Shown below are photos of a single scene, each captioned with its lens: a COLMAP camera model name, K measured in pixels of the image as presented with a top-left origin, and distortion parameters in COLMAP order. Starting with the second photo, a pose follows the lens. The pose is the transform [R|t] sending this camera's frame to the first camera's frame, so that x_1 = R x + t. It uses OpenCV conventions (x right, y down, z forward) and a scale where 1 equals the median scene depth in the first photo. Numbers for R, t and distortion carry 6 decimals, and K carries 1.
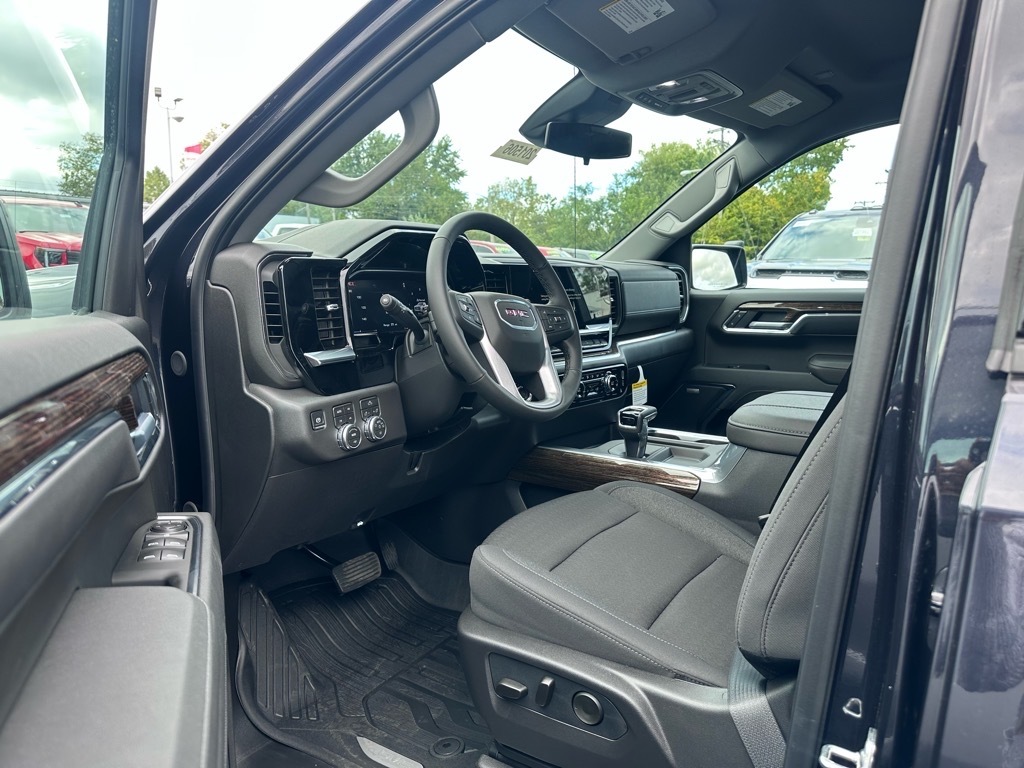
lens RADIAL K [[728.6, 0, 506.7], [0, 728.6, 402.9], [0, 0, 1]] dist [0.159265, -0.375636]
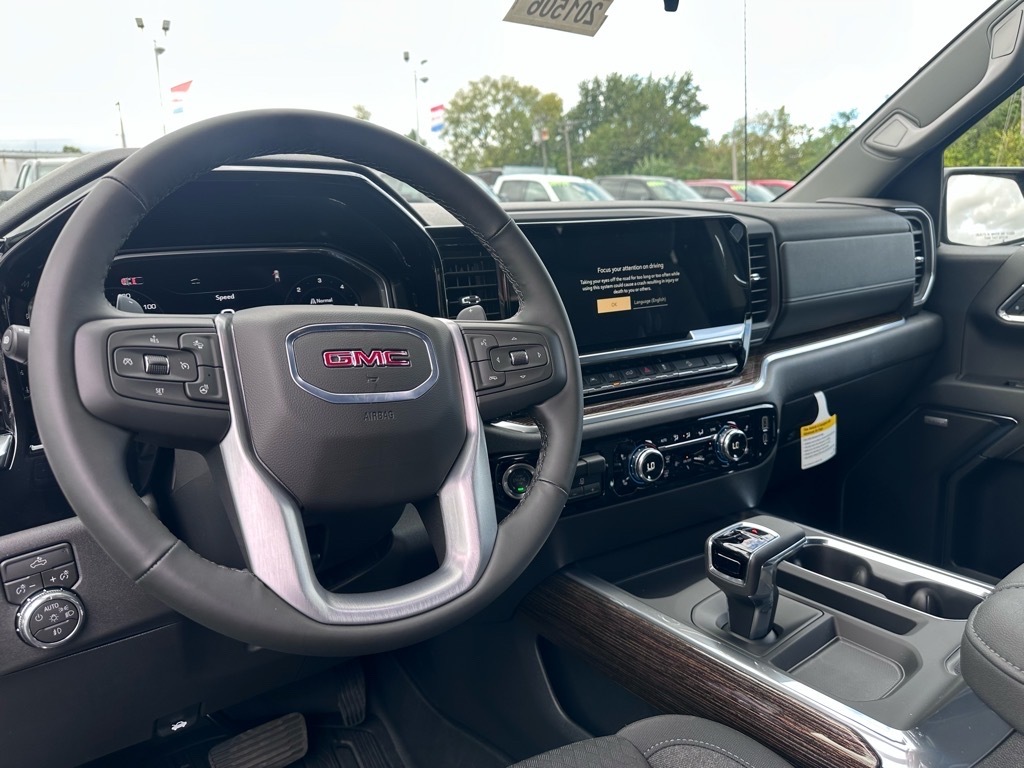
lens RADIAL K [[739.3, 0, 512.0], [0, 739.3, 384.0], [0, 0, 1]] dist [0.053026, -0.082814]
pose [[0.952082, 0.031524, -0.304214, 0.111989], [-0.017926, 0.998716, 0.047387, -0.067567], [0.305317, -0.039663, 0.951425, 0.337198]]
